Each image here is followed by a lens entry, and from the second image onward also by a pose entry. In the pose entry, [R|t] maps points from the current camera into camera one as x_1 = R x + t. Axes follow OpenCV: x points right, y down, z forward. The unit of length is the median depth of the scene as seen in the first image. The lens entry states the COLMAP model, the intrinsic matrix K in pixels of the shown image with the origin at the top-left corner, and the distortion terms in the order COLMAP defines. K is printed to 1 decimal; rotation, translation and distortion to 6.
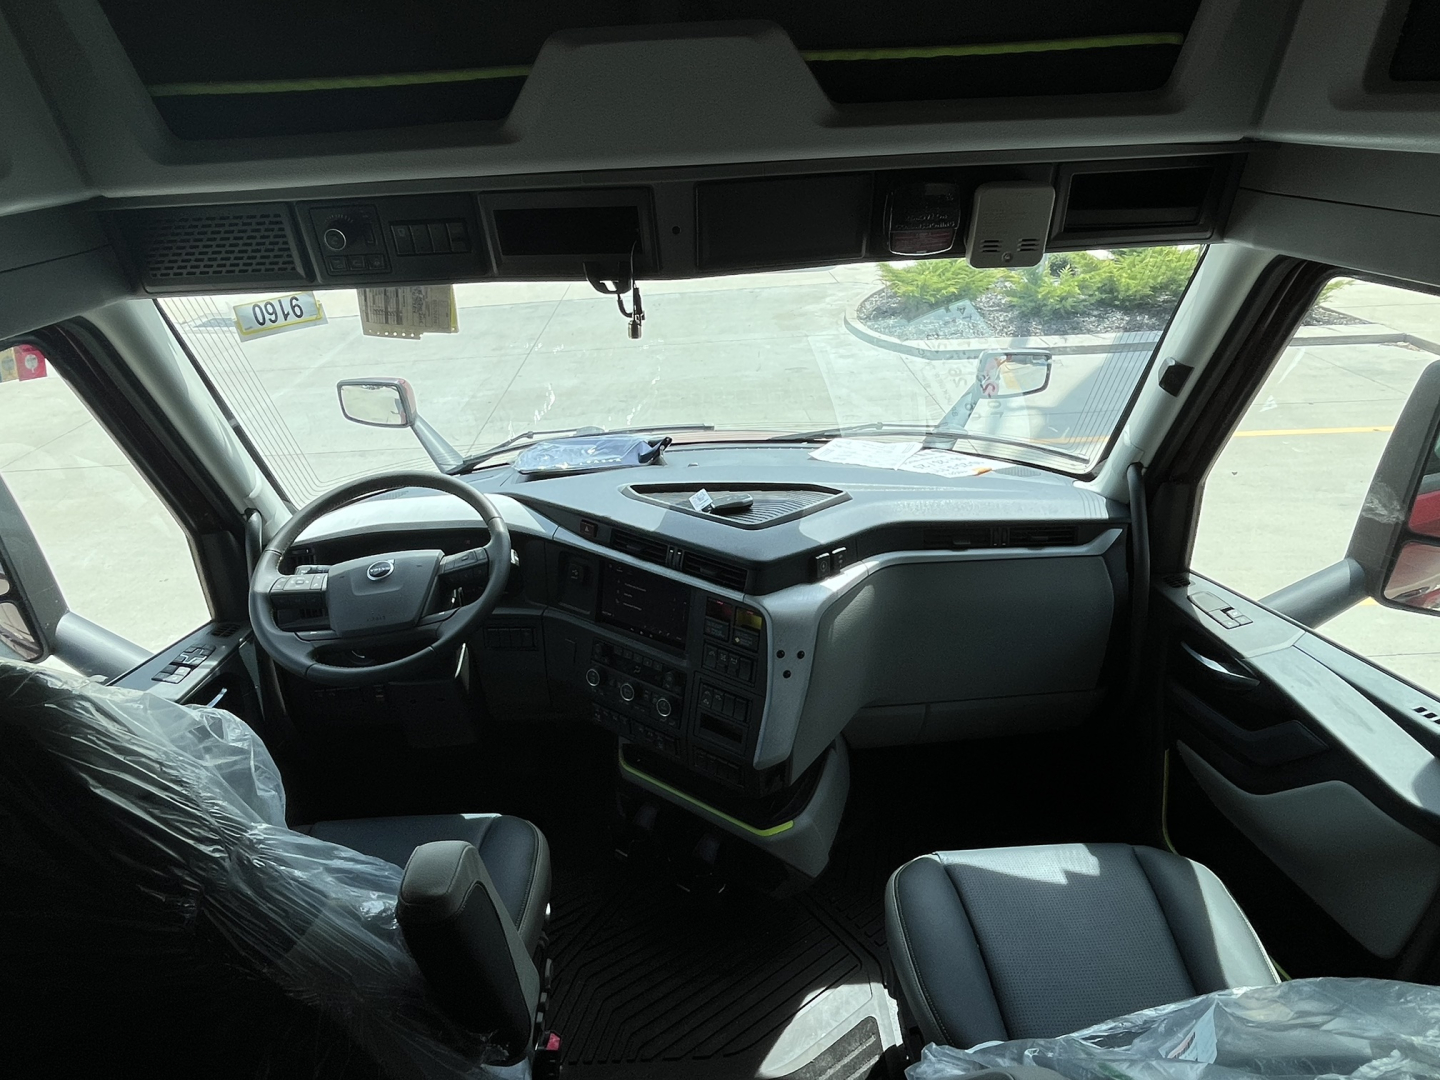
lens RADIAL K [[909.6, 0, 710.4], [0, 909.6, 596.3], [0, 0, 1]] dist [-0.004098, -0.002010]
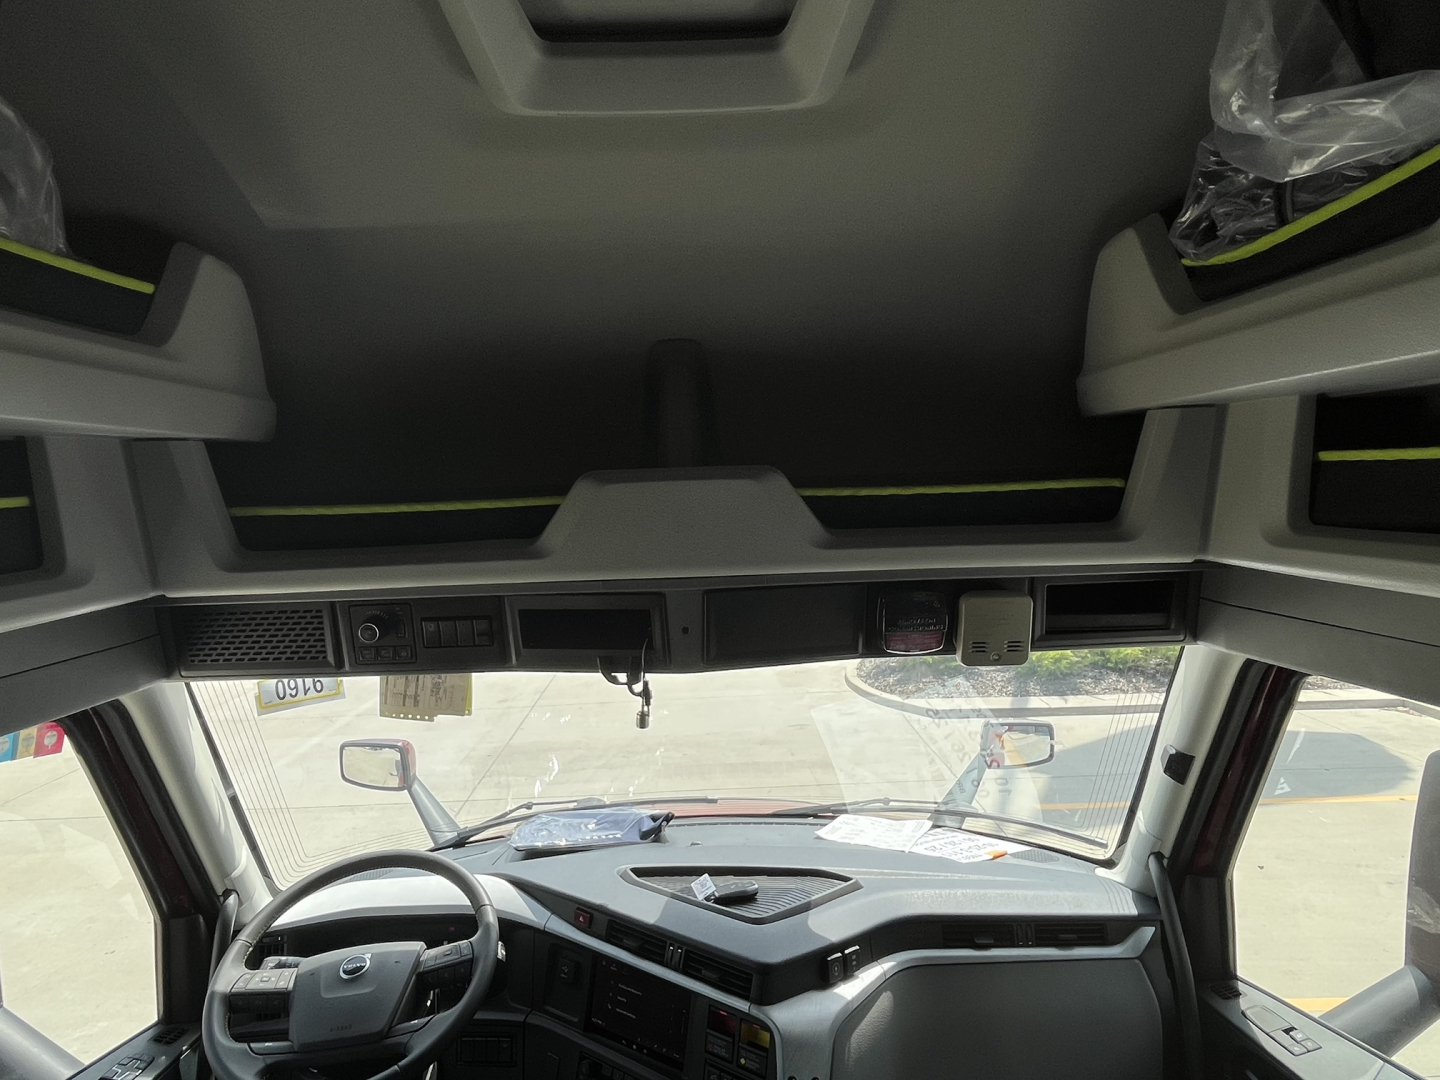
lens RADIAL K [[921.5, 0, 707.2], [0, 921.5, 535.0], [0, 0, 1]] dist [-0.001218, -0.002153]
pose [[0.999899, 0.011316, -0.008564, -0.002715], [-0.013894, 0.903530, -0.428300, -0.027113], [0.002892, 0.428376, 0.903596, -0.028158]]
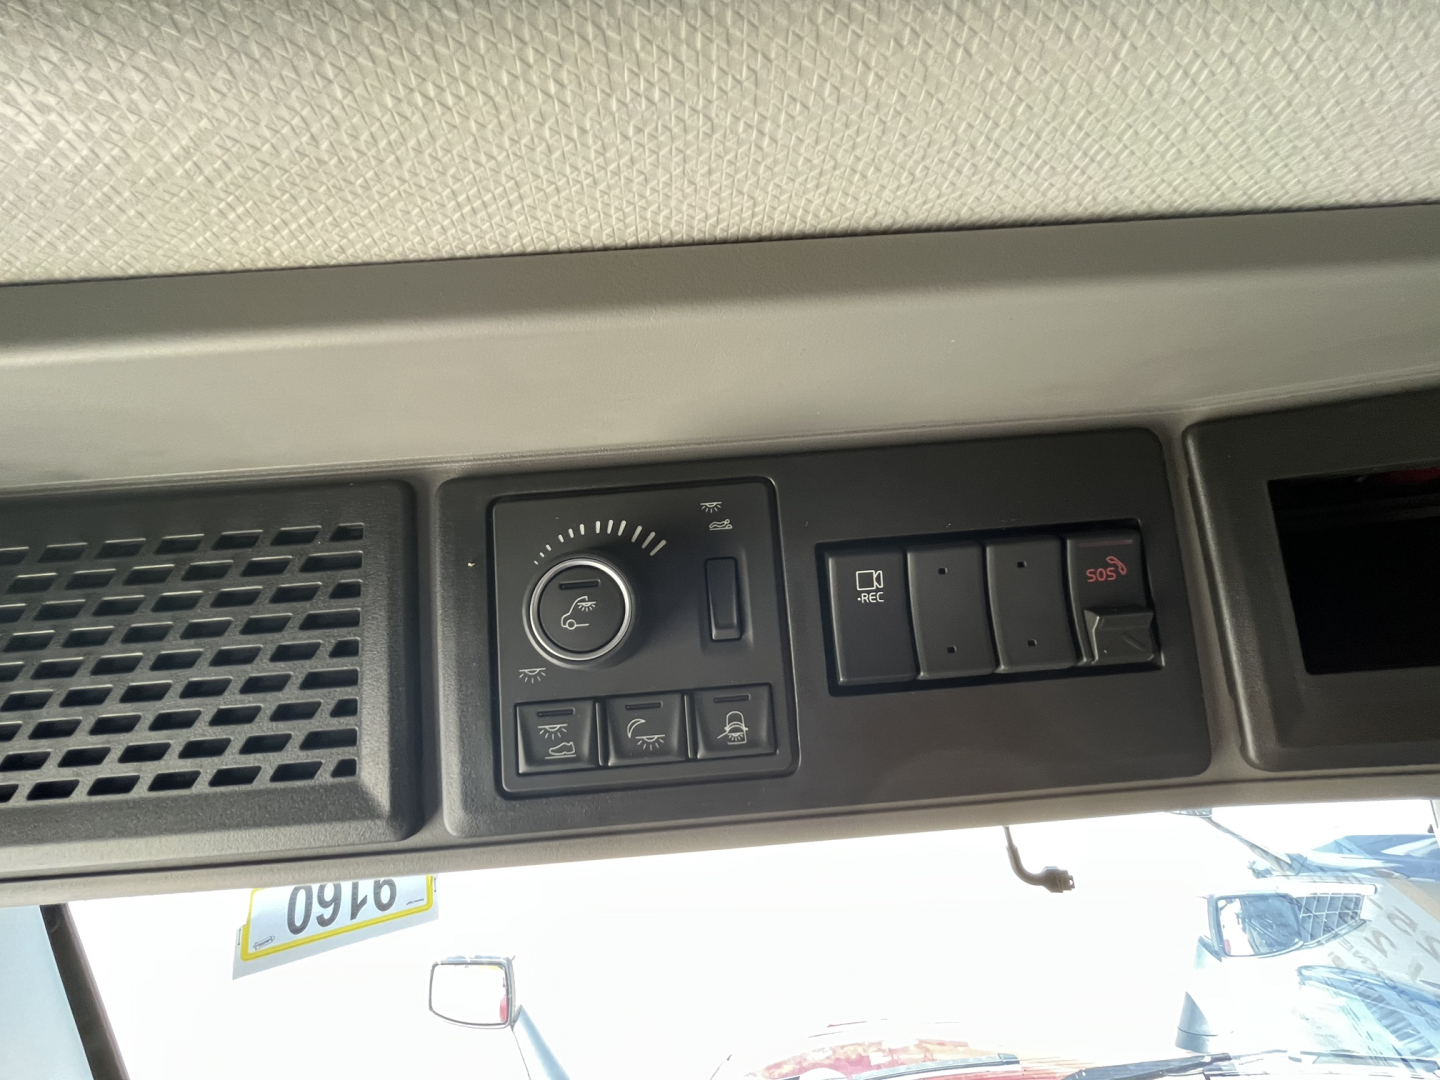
lens RADIAL K [[614.1, 0, 720.0], [0, 614.1, 540.0], [0, 0, 1]] dist [-0.000082, -0.000064]
pose [[0.999448, -0.030971, 0.012018, -0.292353], [0.030662, 0.720738, -0.692529, -0.233675], [0.012786, 0.692516, 0.721290, 0.678191]]
